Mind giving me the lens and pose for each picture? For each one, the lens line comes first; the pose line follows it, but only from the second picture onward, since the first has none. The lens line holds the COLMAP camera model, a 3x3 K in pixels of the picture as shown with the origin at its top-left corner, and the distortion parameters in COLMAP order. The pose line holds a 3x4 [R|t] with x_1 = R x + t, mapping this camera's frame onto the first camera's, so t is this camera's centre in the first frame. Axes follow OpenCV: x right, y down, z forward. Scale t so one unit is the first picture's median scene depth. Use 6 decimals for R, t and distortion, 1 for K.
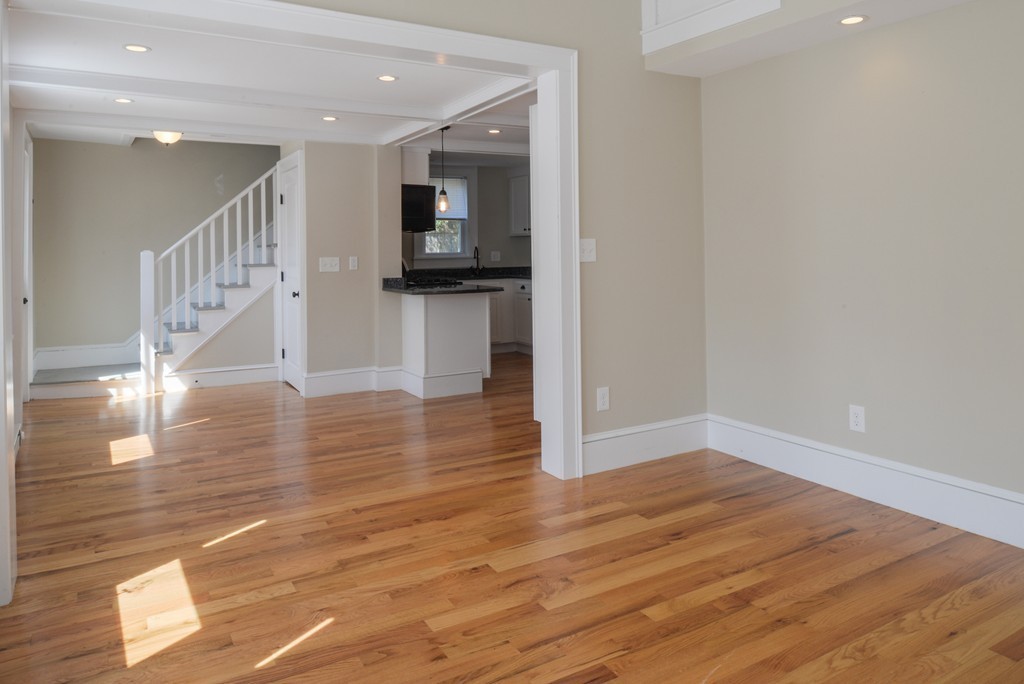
lens RADIAL K [[705.5, 0, 516.1], [0, 705.5, 305.4], [0, 0, 1]] dist [-0.015990, -0.003359]
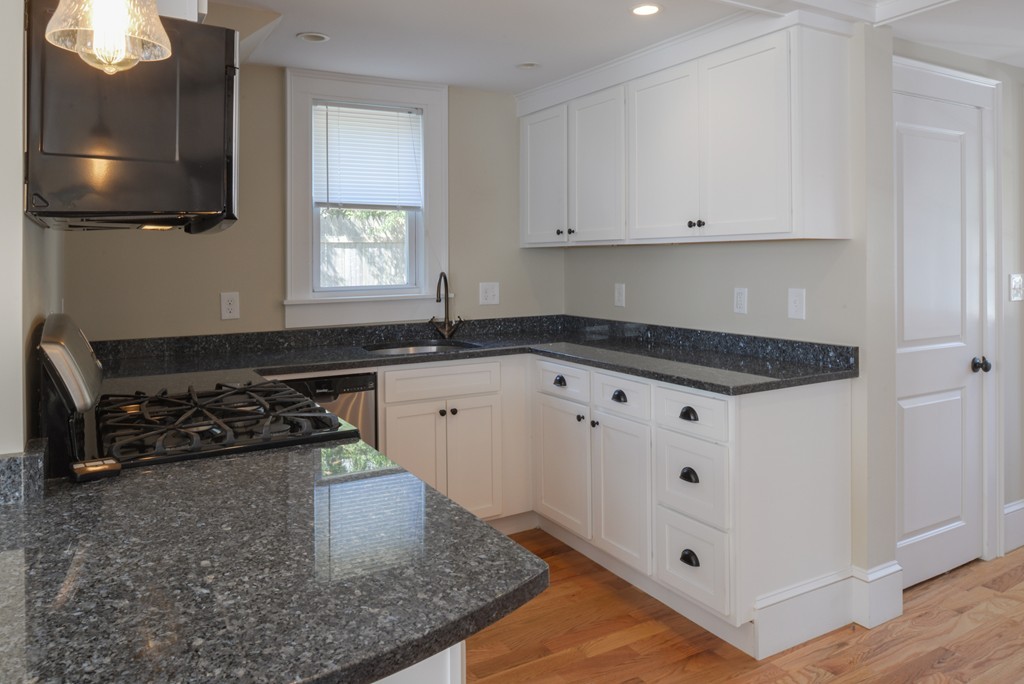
lens RADIAL K [[705.5, 0, 516.1], [0, 705.5, 305.4], [0, 0, 1]] dist [-0.015990, -0.003359]
pose [[0.999918, 0.003718, 0.012270, -0.017850], [-0.003469, 0.999789, -0.020266, -0.054658], [-0.012342, 0.020222, 0.999719, 0.573292]]
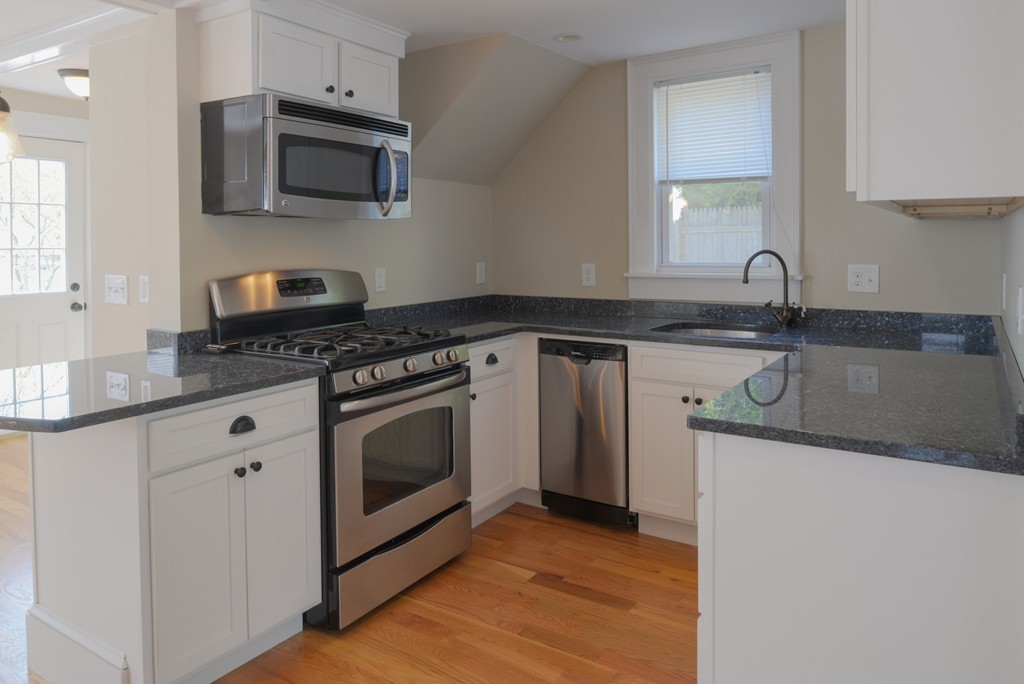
lens RADIAL K [[705.5, 0, 516.1], [0, 705.5, 305.4], [0, 0, 1]] dist [-0.015990, -0.003359]
pose [[0.452381, 0.092356, -0.887030, 0.211842], [-0.072261, 0.995149, 0.066761, -0.068904], [0.888893, 0.033897, 0.456860, 0.707140]]
